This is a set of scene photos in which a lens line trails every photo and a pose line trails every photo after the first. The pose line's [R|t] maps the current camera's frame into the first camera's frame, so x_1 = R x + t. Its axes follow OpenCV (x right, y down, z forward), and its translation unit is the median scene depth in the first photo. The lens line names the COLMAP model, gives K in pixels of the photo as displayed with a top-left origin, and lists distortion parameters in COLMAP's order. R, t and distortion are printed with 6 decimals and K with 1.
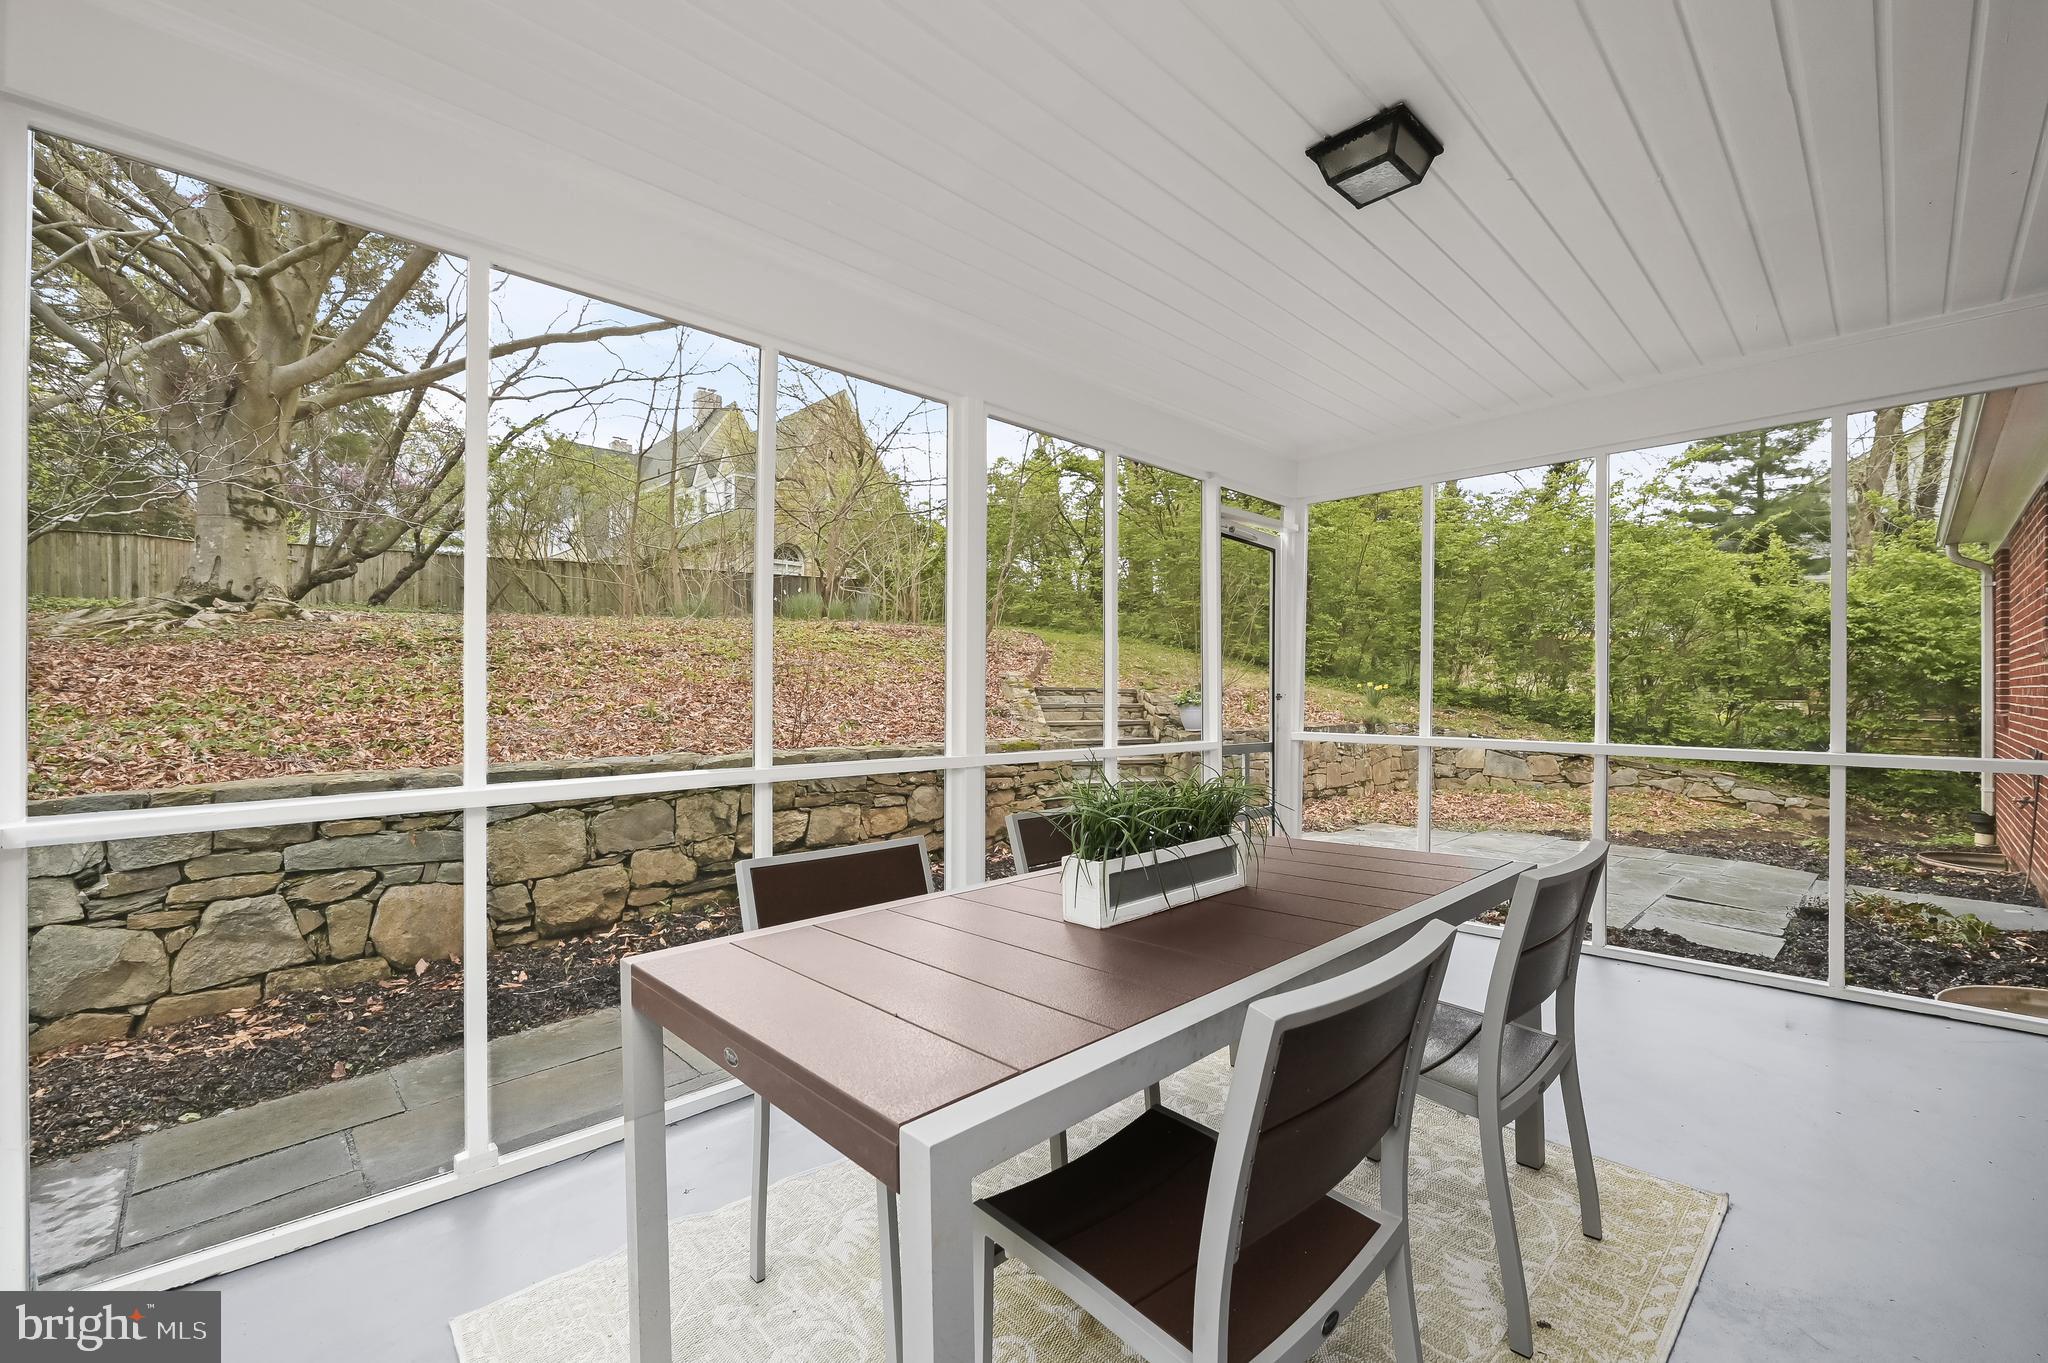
lens RADIAL K [[833.2, 0, 1024.2], [0, 833.2, 687.6], [0, 0, 1]] dist [0.003328, -0.000284]
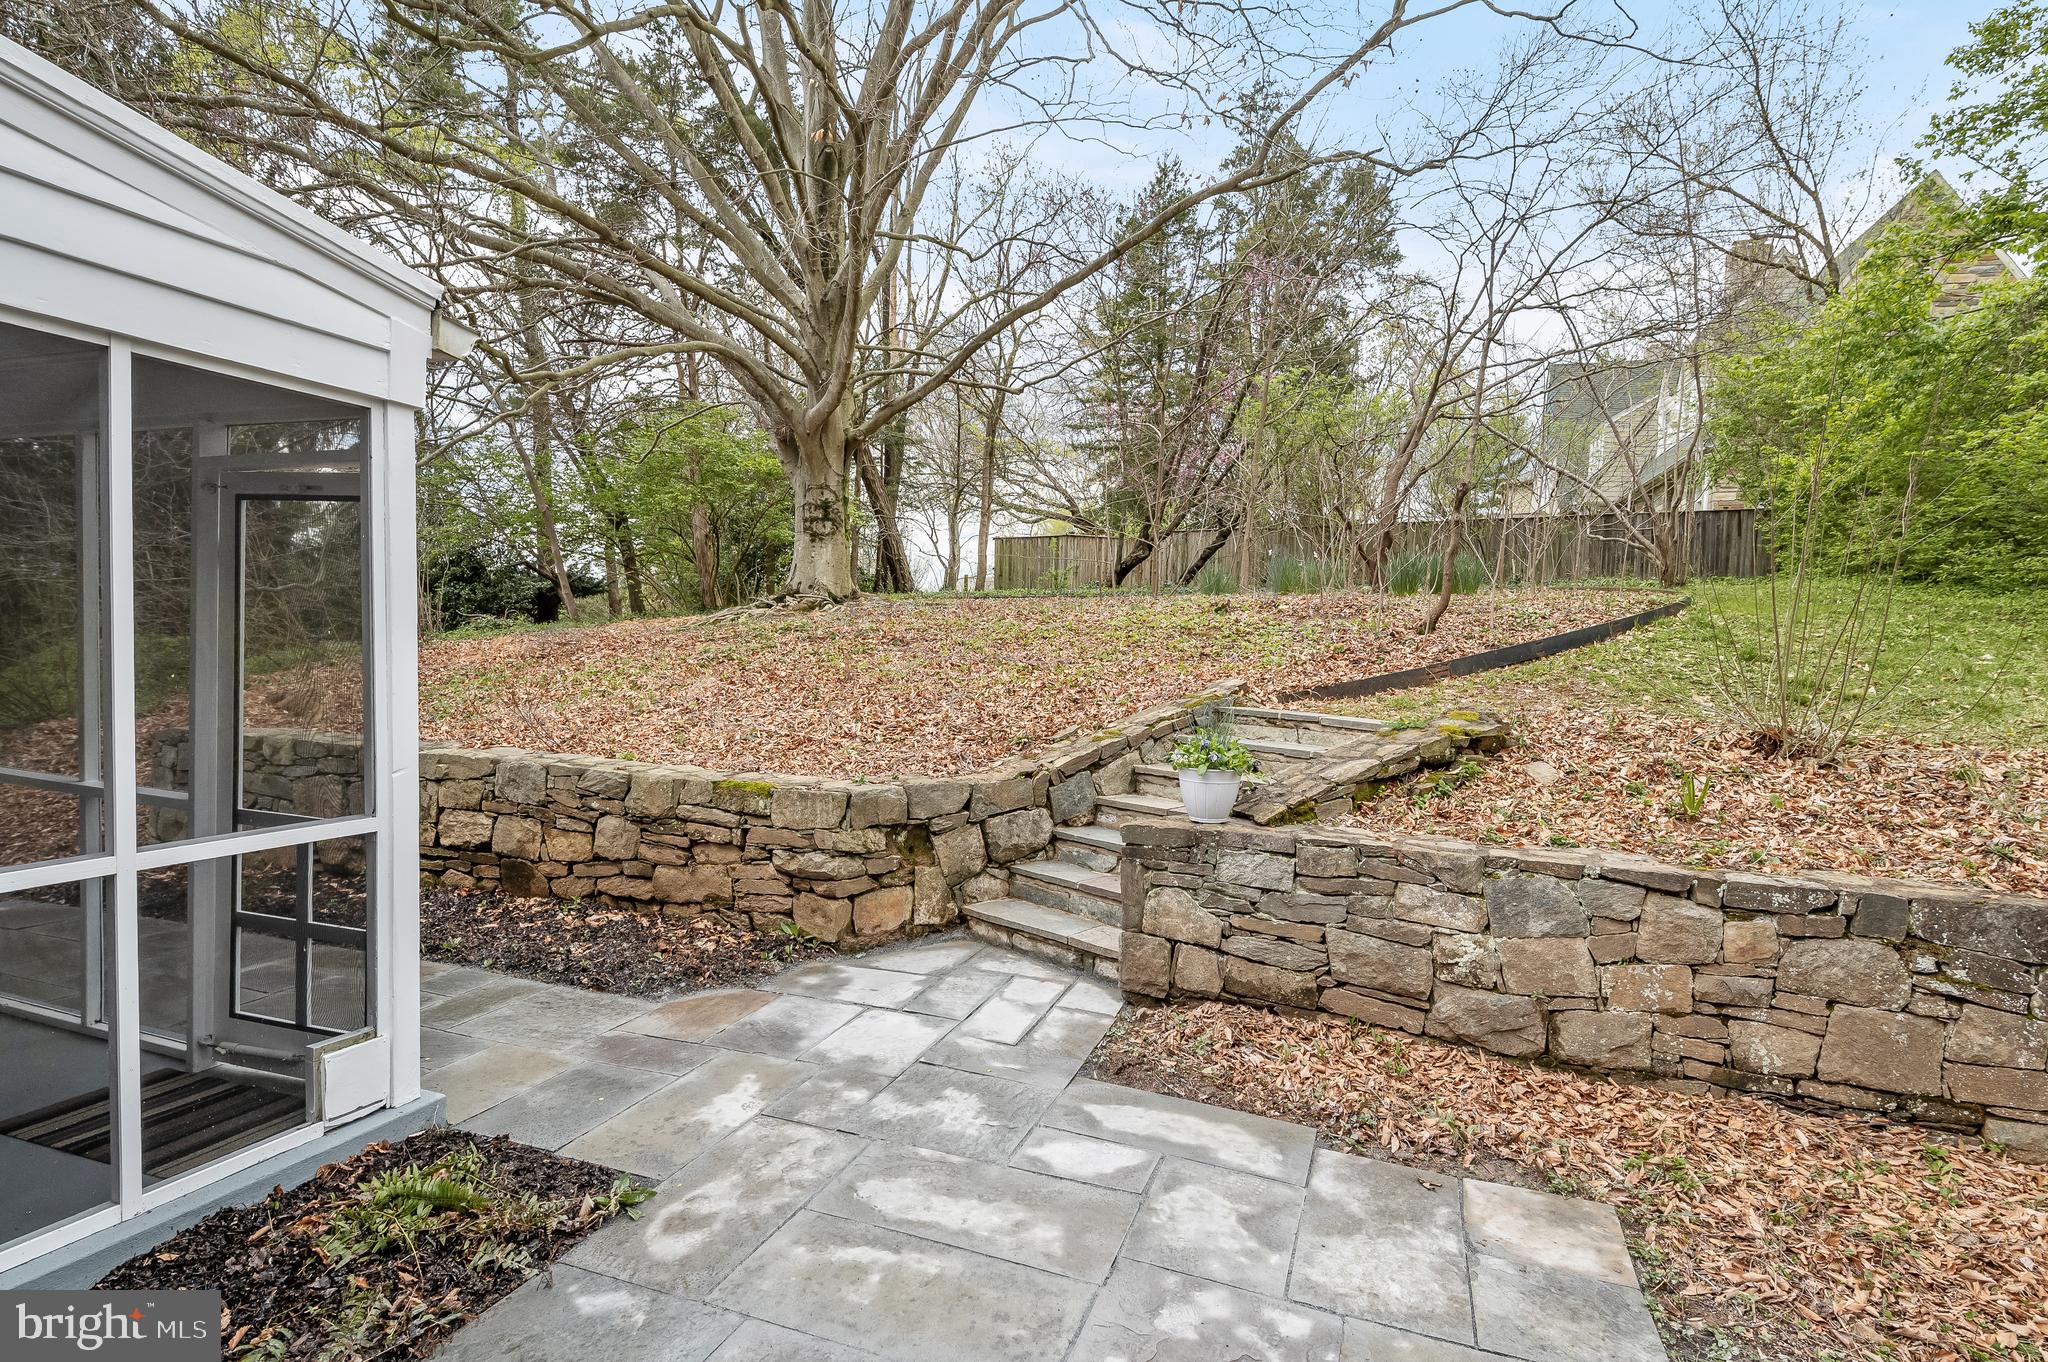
lens RADIAL K [[1024.9, 0, 1021.6], [0, 1024.9, 680.0], [0, 0, 1]] dist [-0.006141, -0.001230]
pose [[0.453263, 0.046679, -0.890154, 1.179732], [-0.032492, 0.998829, 0.035833, -0.082461], [0.890784, 0.012681, 0.454249, 1.092273]]
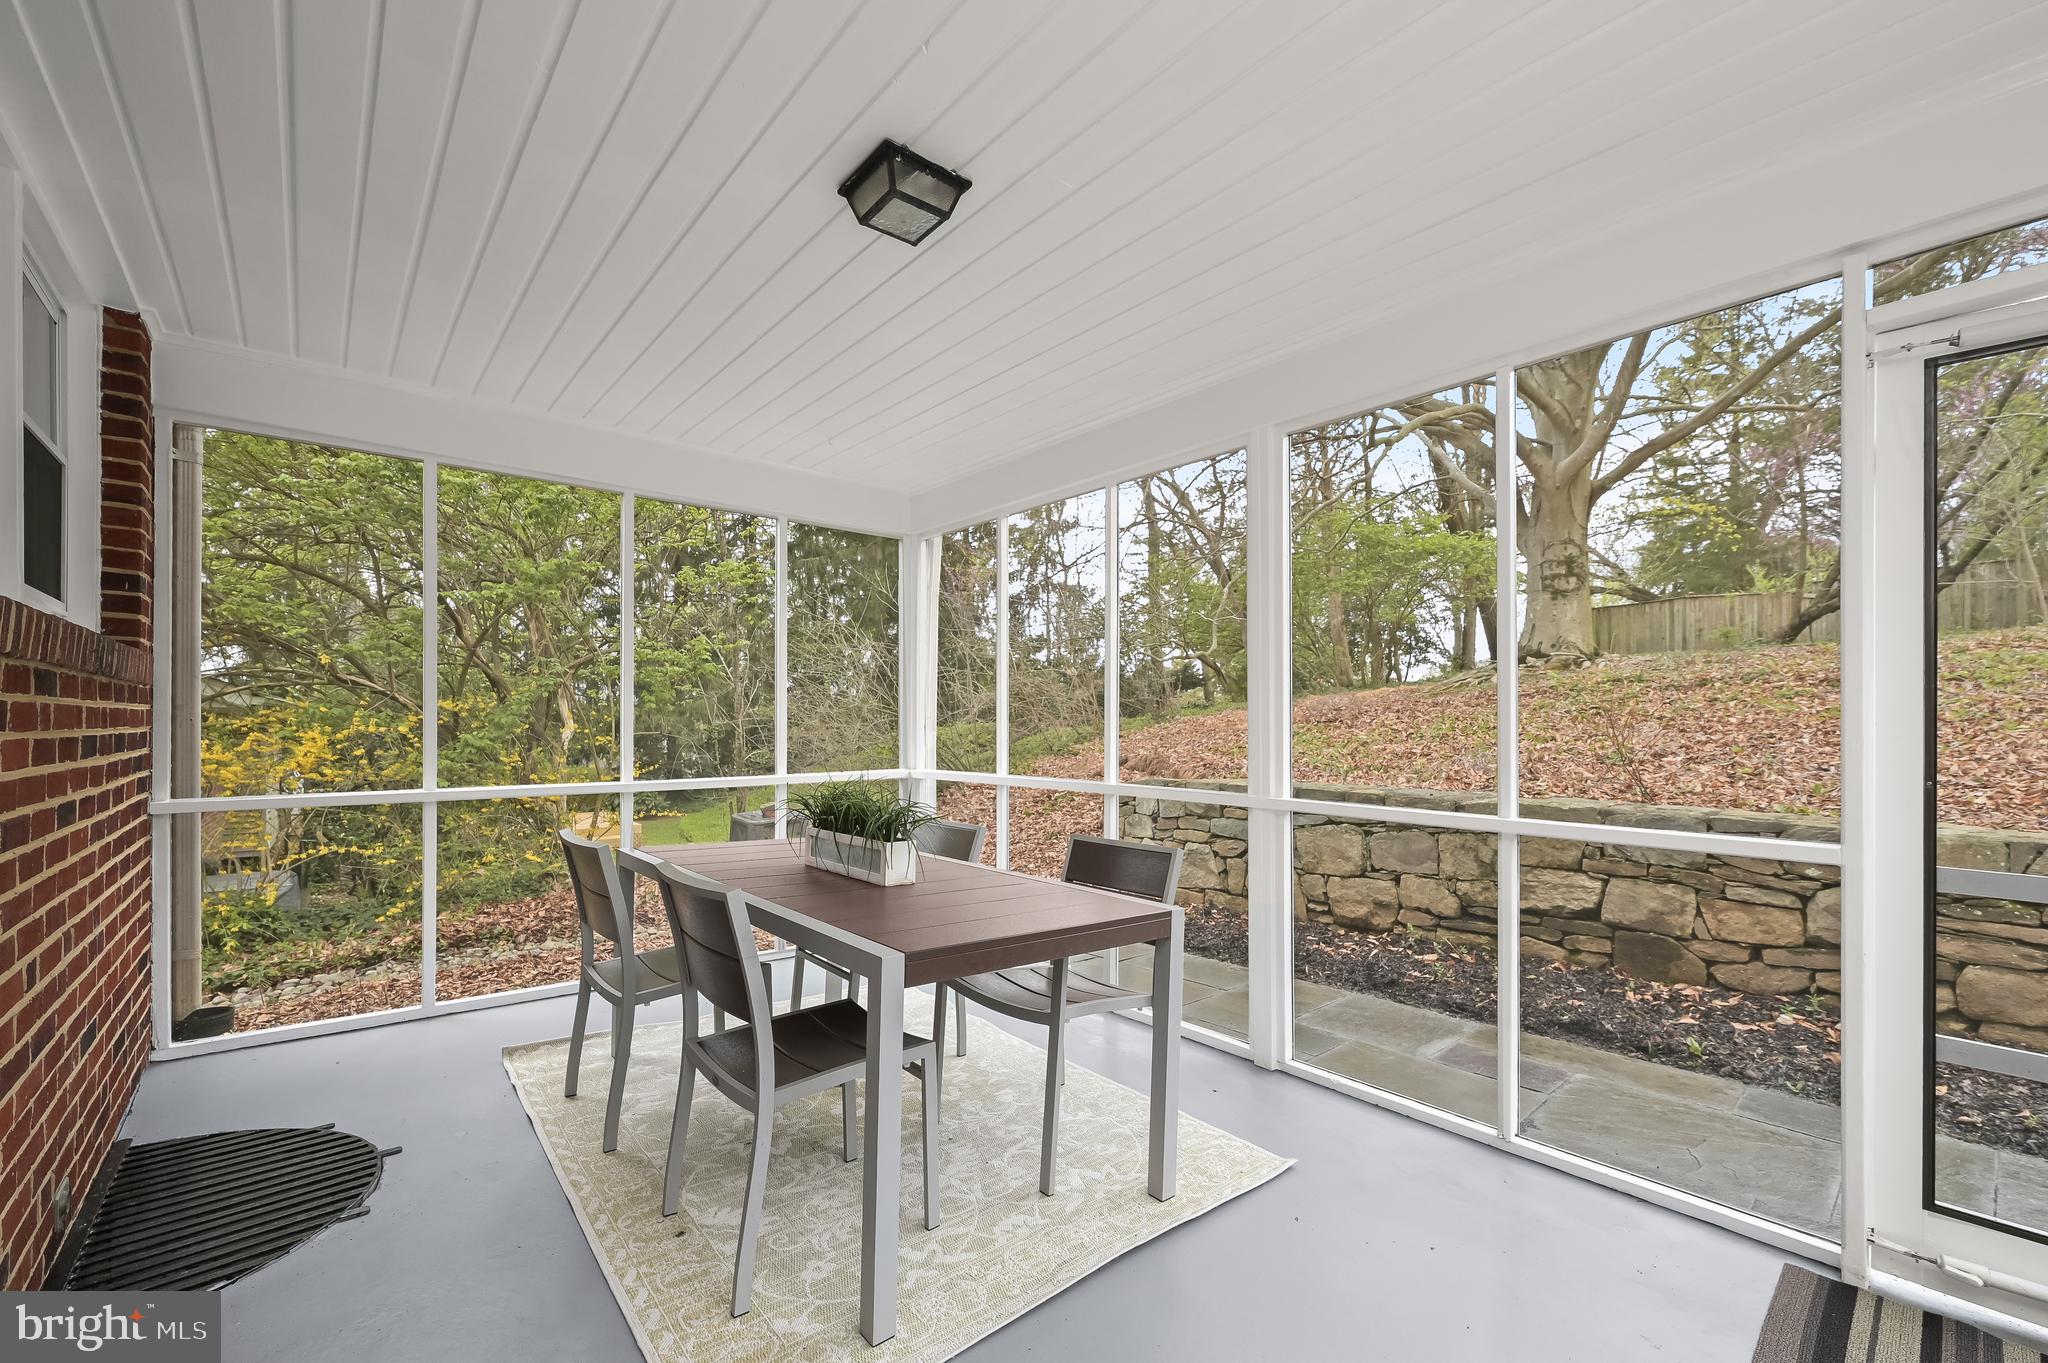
lens RADIAL K [[833.2, 0, 1040.9], [0, 833.2, 721.5], [0, 0, 1]] dist [0.003328, -0.000284]
pose [[-0.017459, -0.002647, -0.999844, 0.619924], [-0.003847, 0.999989, -0.002580, -0.002678], [0.999840, 0.003801, -0.017469, 0.501777]]
